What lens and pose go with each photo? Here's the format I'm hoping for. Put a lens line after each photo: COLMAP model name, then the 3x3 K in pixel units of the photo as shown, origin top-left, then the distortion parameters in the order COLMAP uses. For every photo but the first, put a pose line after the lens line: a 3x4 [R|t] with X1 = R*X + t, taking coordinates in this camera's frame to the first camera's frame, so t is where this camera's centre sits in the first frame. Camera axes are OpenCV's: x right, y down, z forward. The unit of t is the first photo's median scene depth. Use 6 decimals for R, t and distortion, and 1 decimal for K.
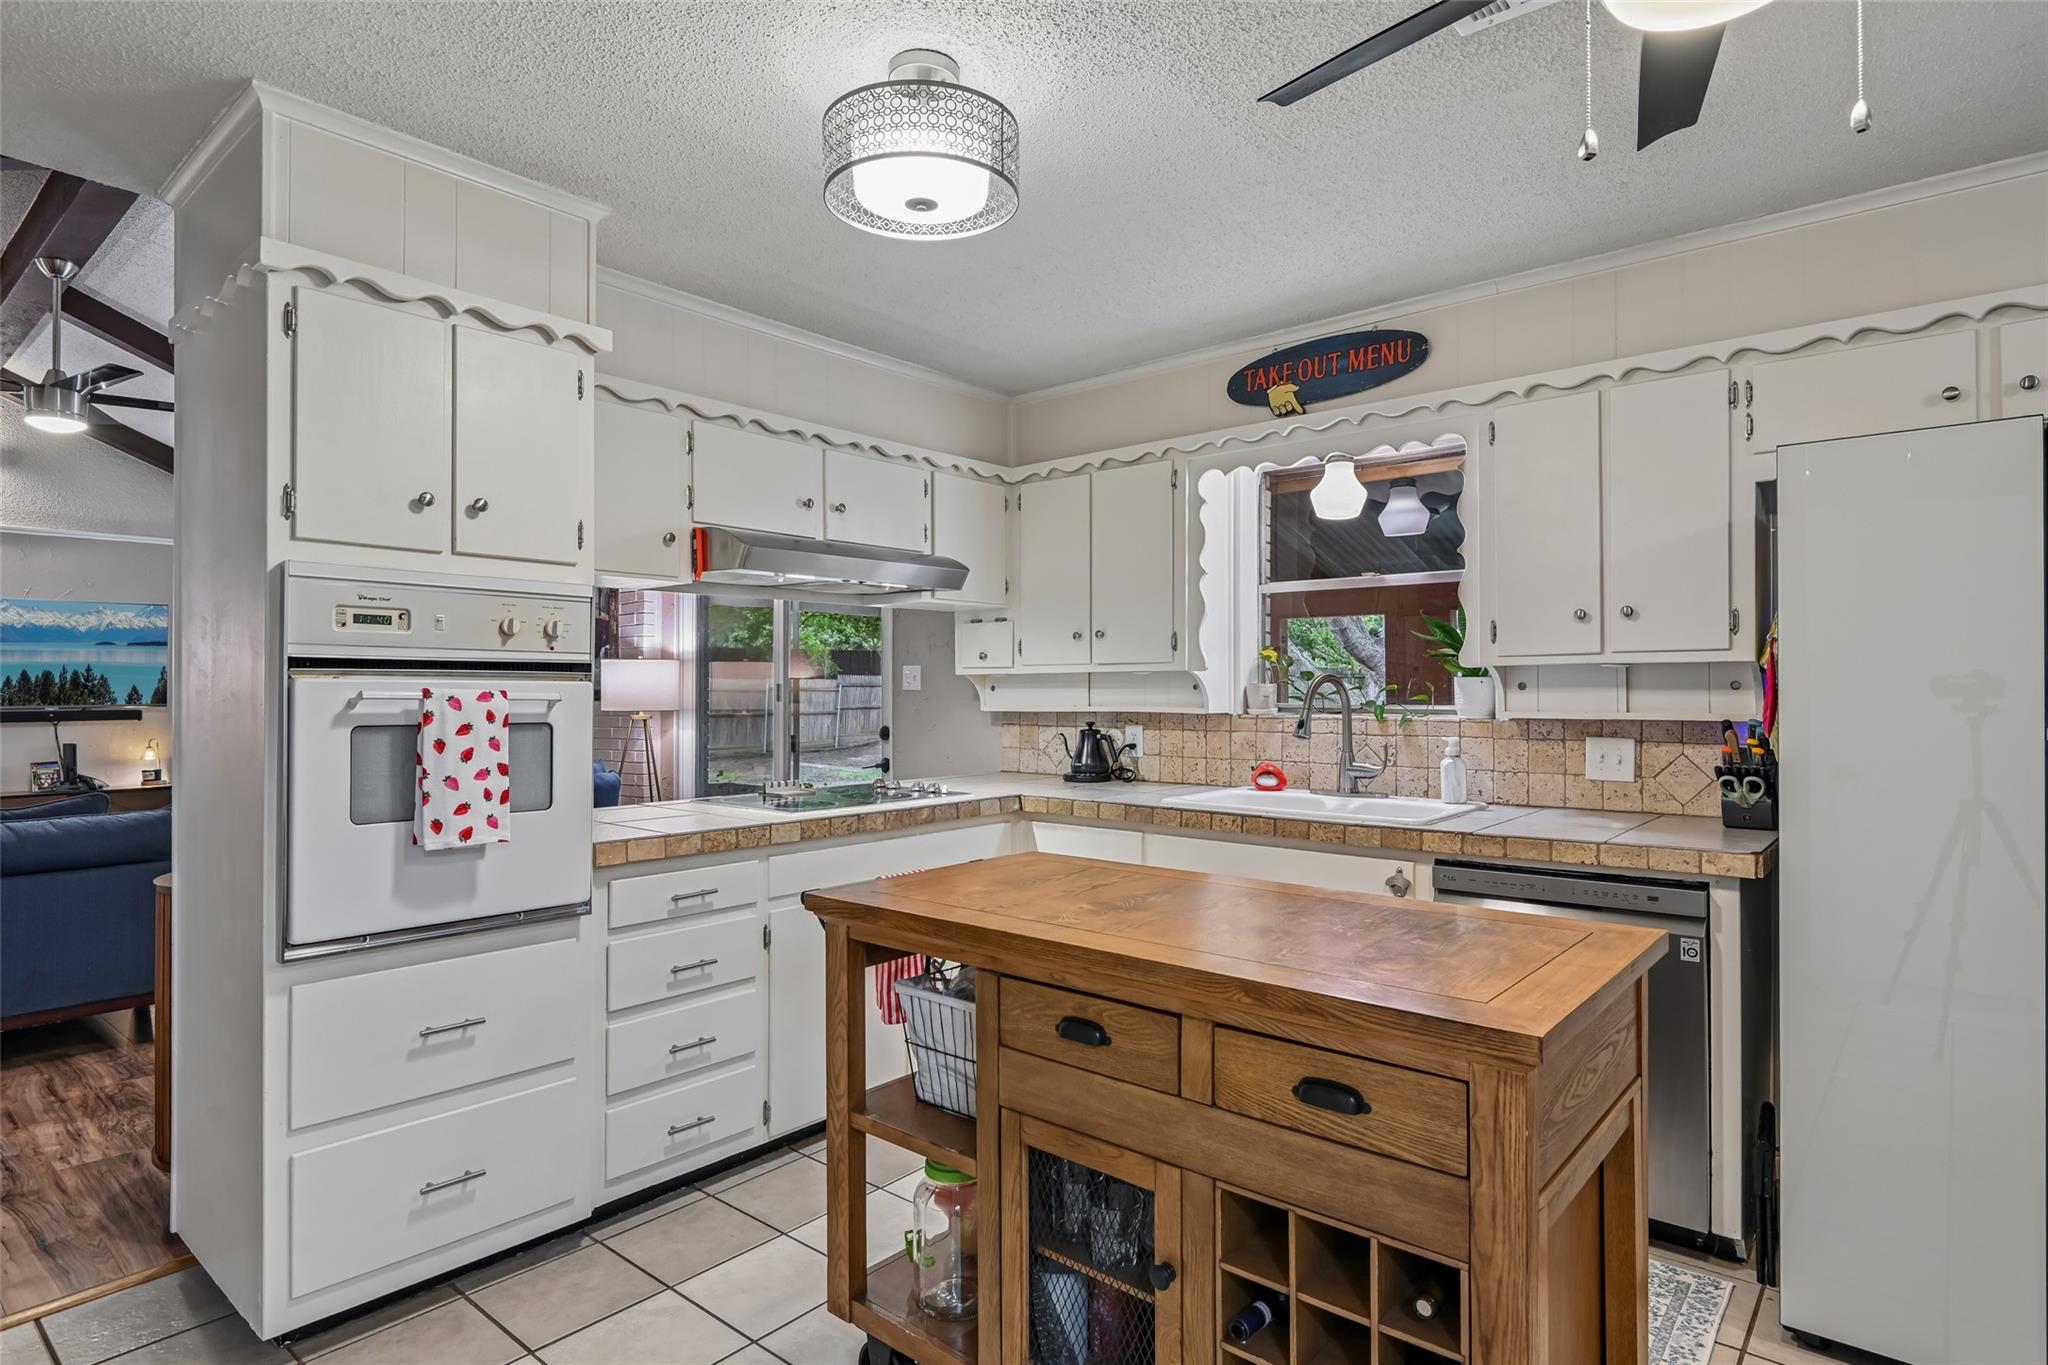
lens RADIAL K [[1093.3, 0, 1023.5], [0, 1093.3, 687.0], [0, 0, 1]] dist [-0.000481, 0.000000]
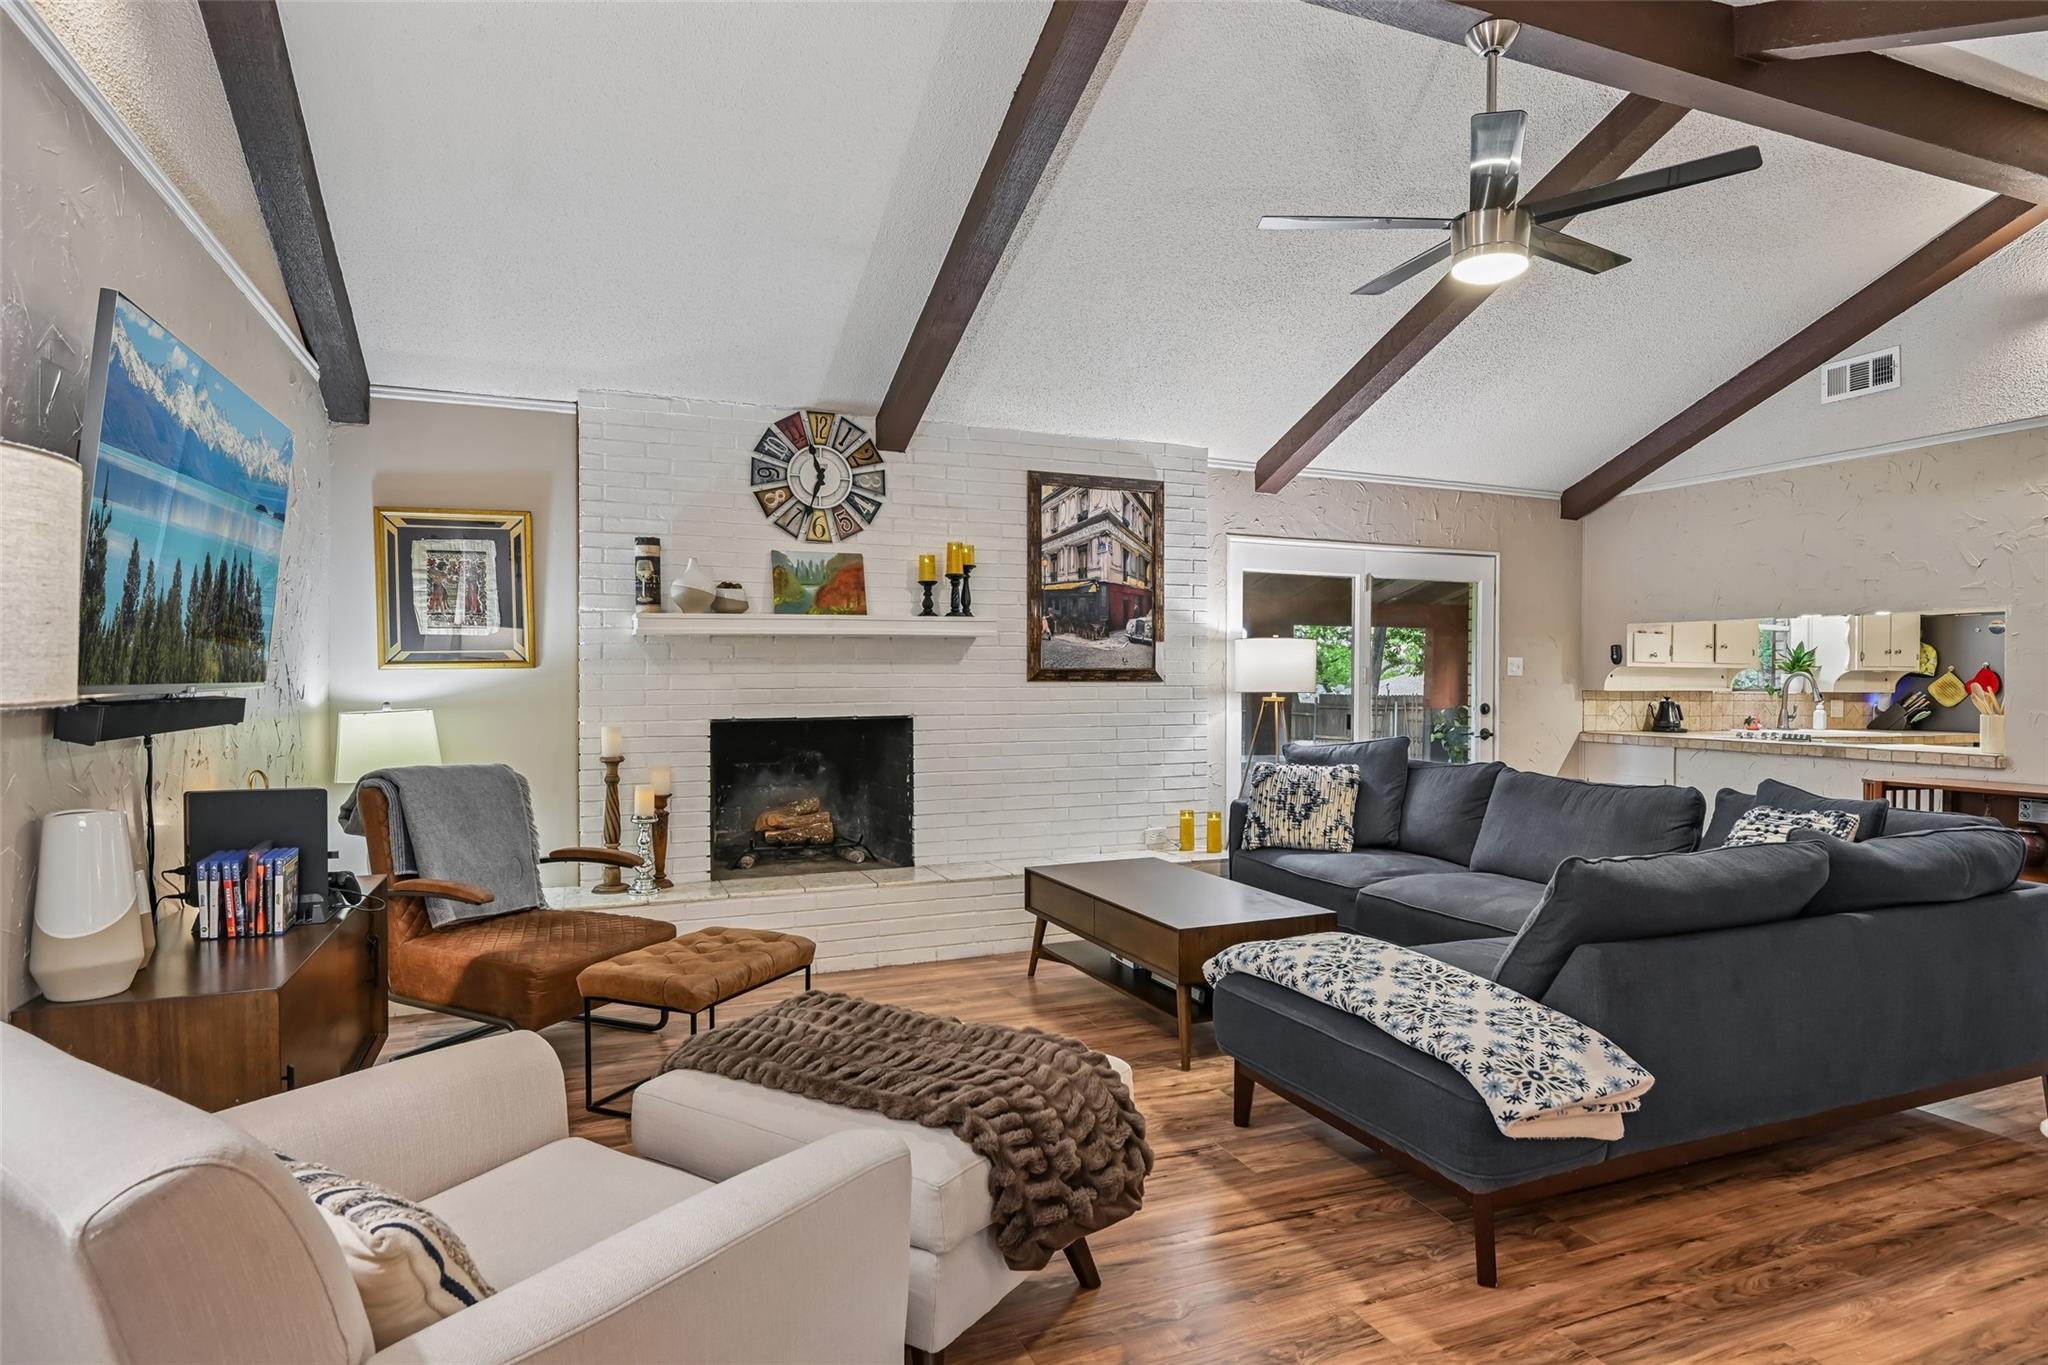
lens RADIAL K [[1093.3, 0, 1021.7], [0, 1093.3, 688.1], [0, 0, 1]] dist [-0.000481, 0.000000]
pose [[0.459291, 0.000866, 0.888285, -1.957298], [-0.012055, 0.999914, 0.005259, 0.021931], [-0.888204, -0.013124, 0.459262, 1.138226]]
